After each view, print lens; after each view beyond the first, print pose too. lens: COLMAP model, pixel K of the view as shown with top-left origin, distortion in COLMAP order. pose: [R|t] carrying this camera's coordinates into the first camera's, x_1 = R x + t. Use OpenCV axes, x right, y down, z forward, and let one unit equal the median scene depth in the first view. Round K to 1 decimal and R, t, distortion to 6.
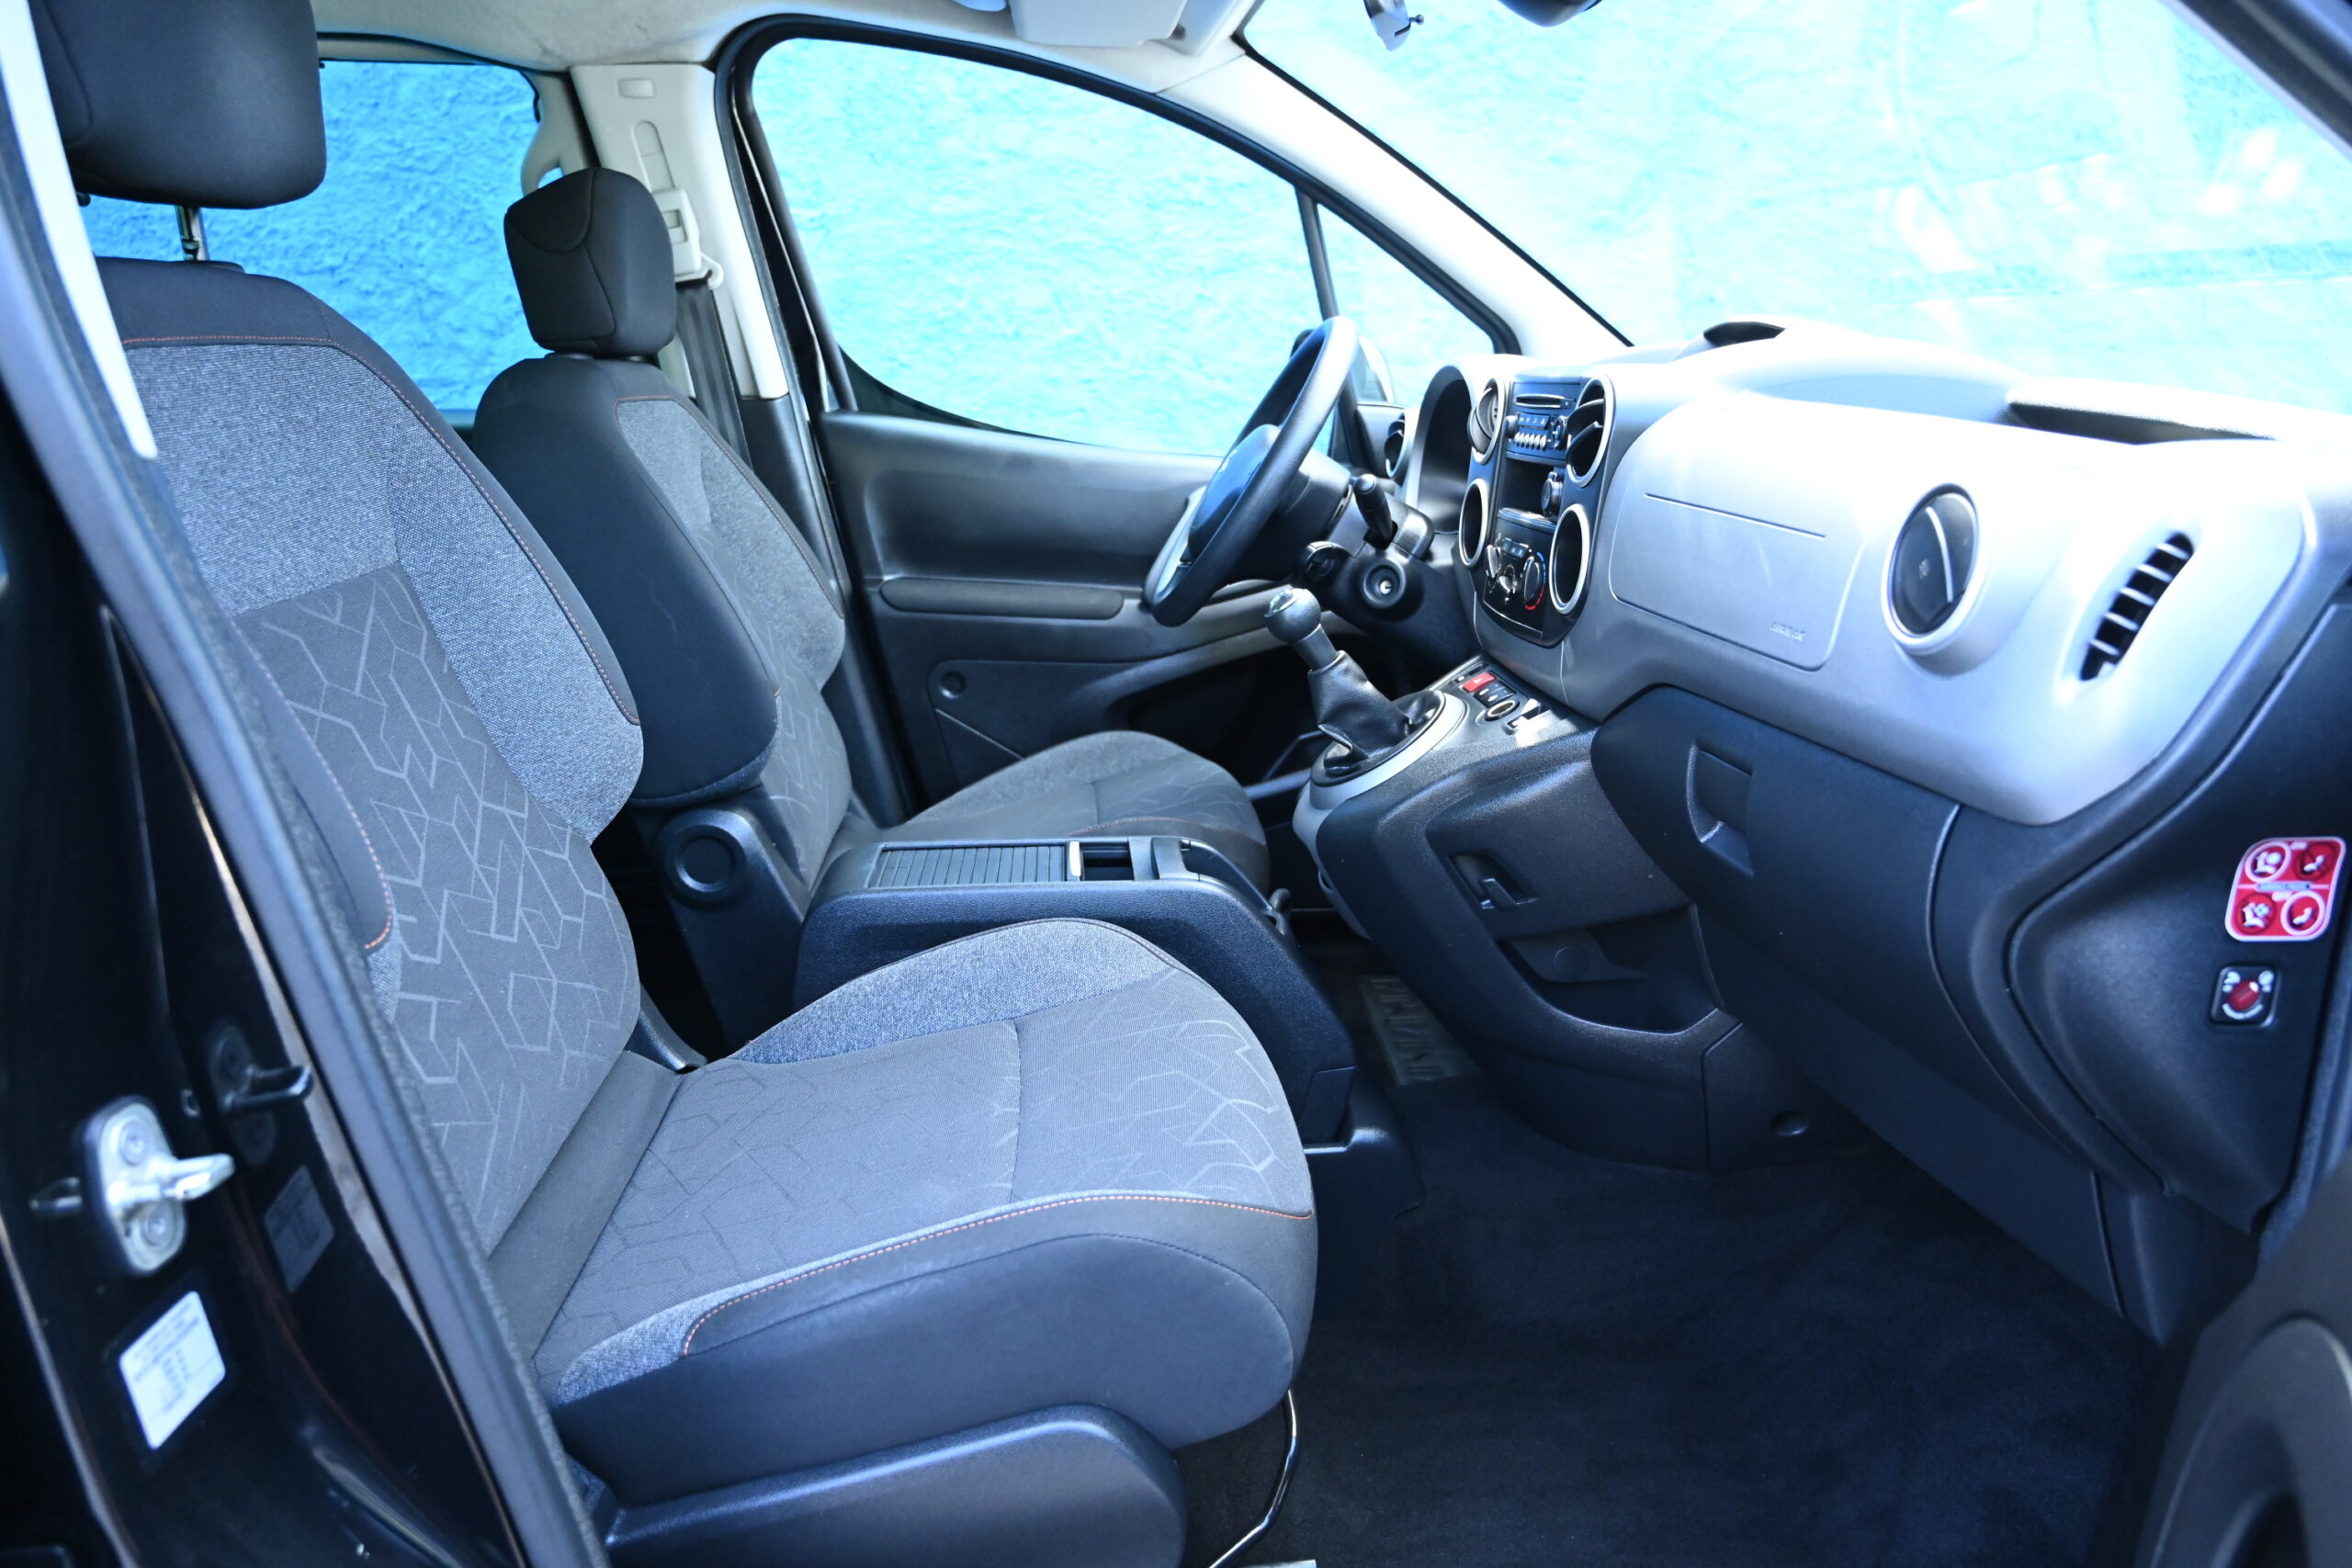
lens RADIAL K [[1649.9, 0, 1176.0], [0, 1649.9, 784.0], [0, 0, 1]] dist [-0.005553, -0.000043]
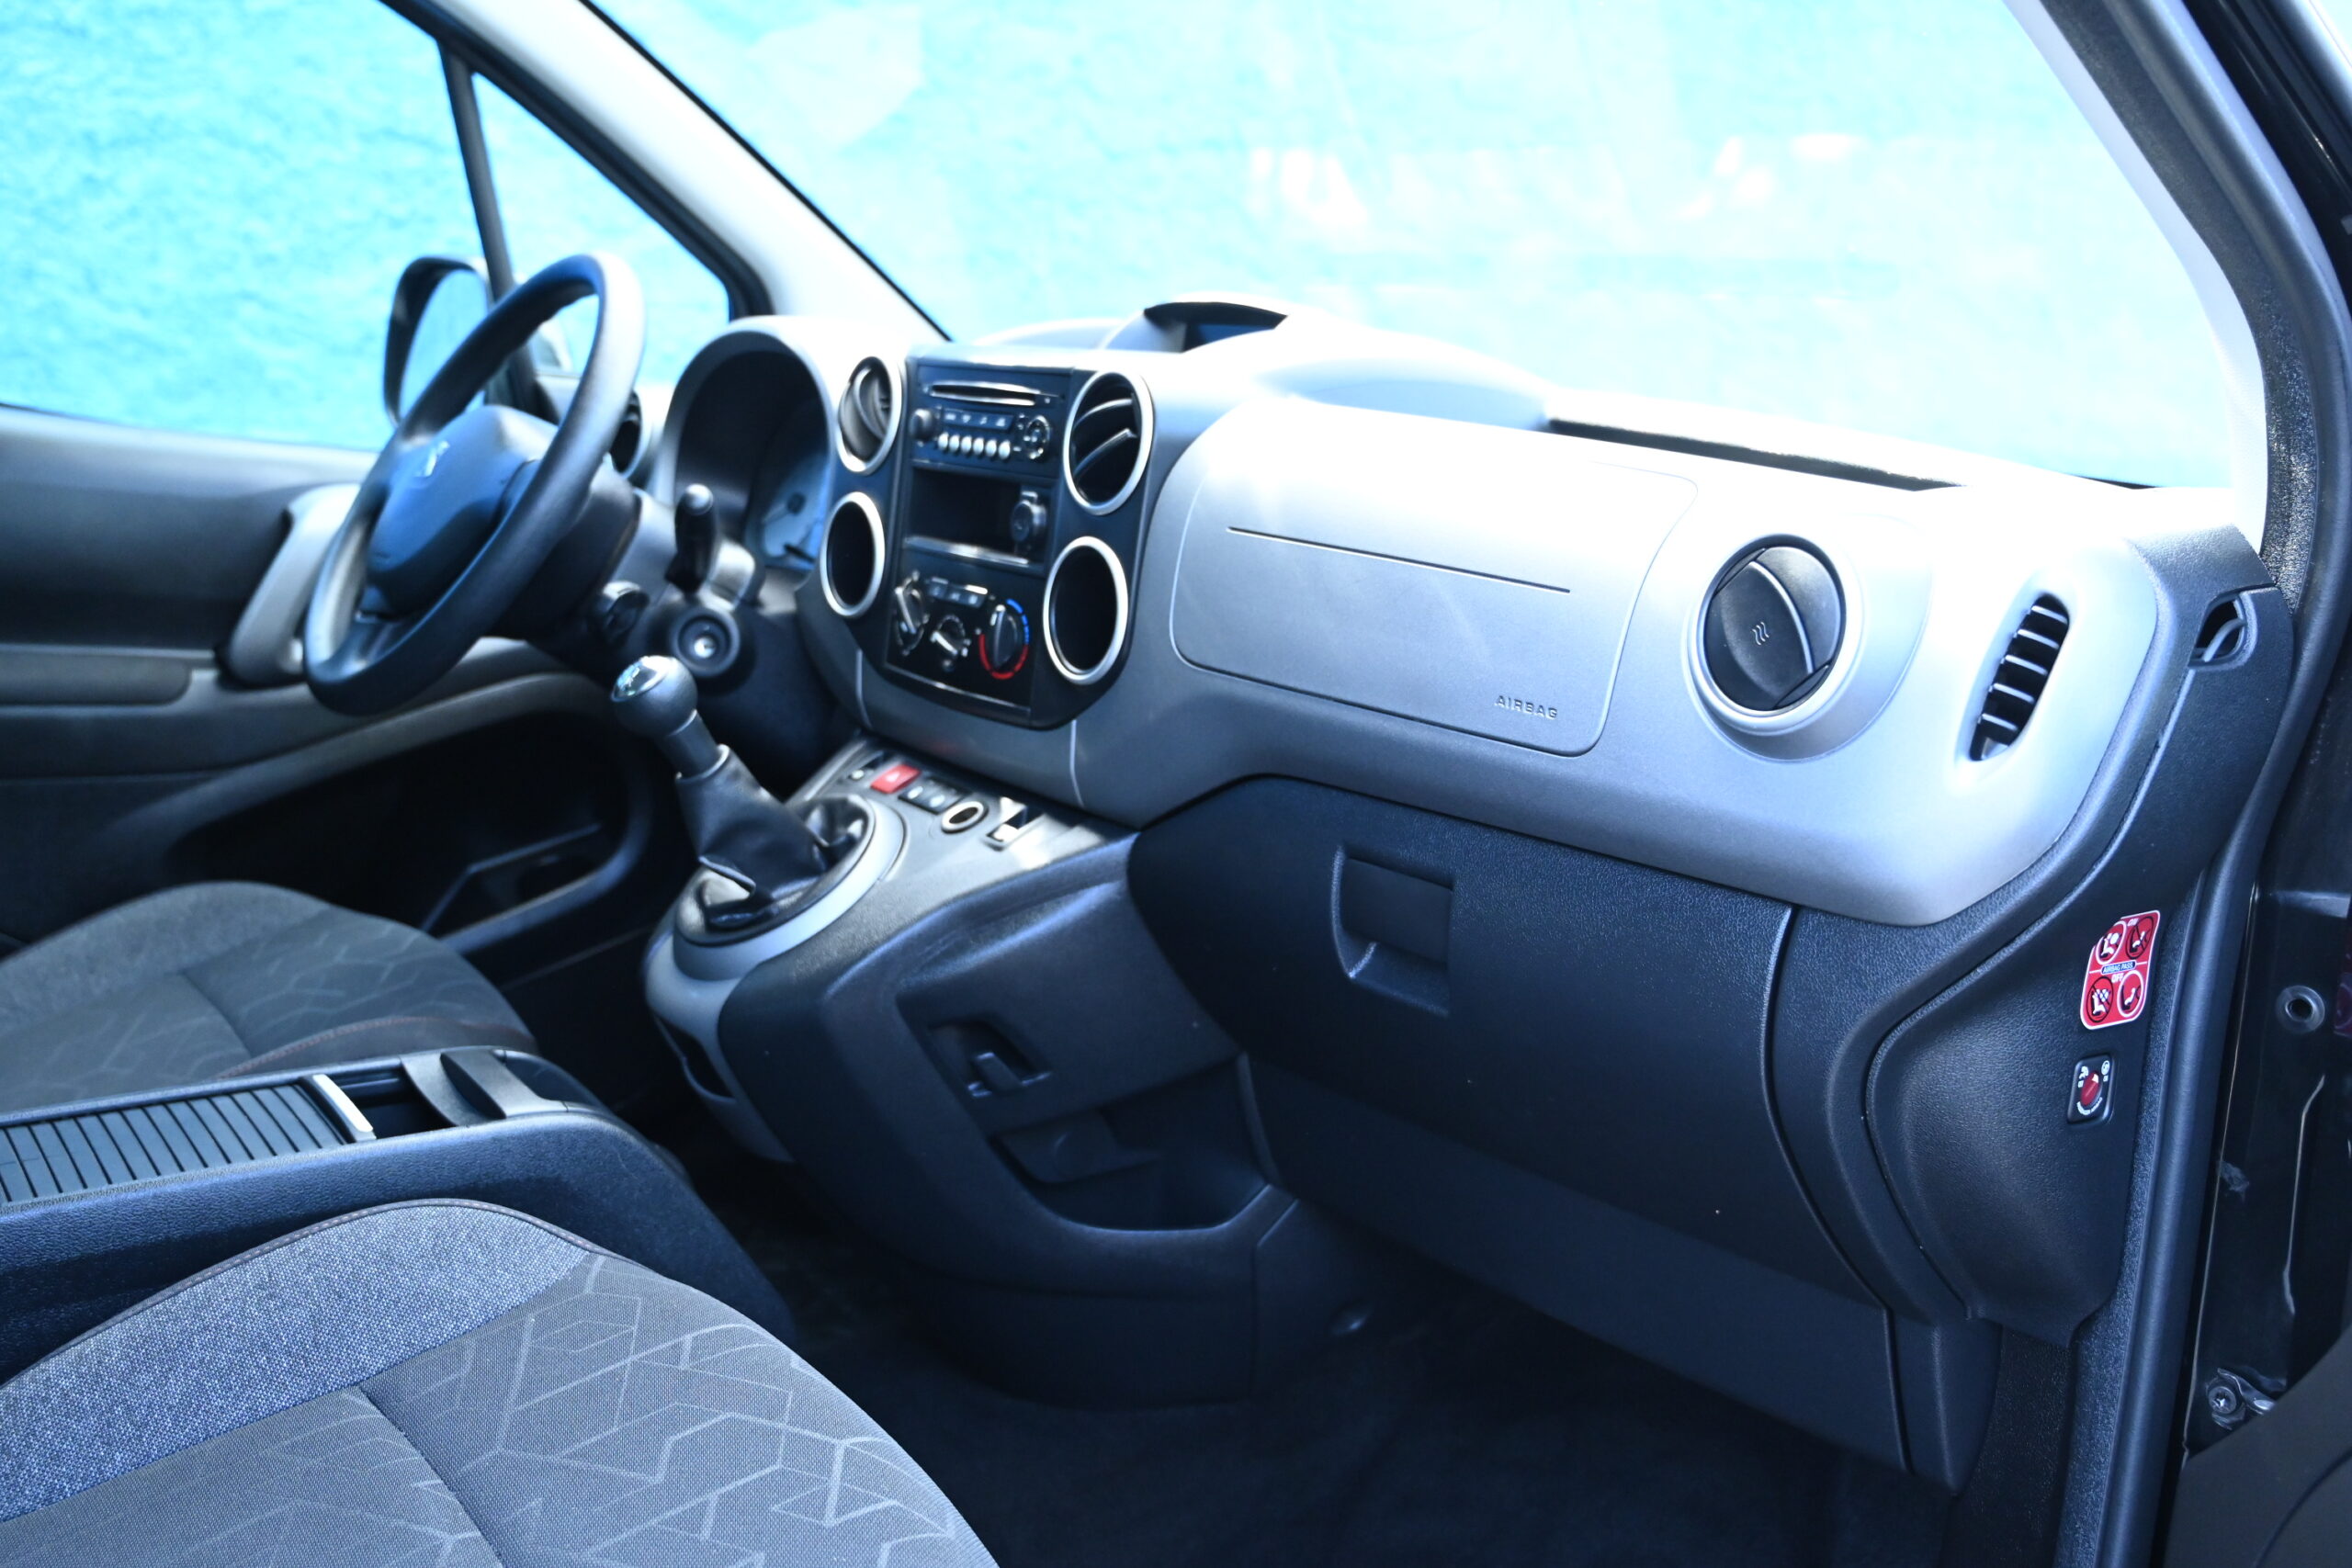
lens RADIAL K [[2290.7, 0, 1176.0], [0, 2290.7, 784.0], [0, 0, 1]] dist [0.005194, -0.005645]
pose [[0.837644, -0.060019, 0.542910, -0.271120], [0.081385, 0.996564, -0.015396, -0.037051], [-0.540120, 0.057081, 0.839650, 0.110961]]
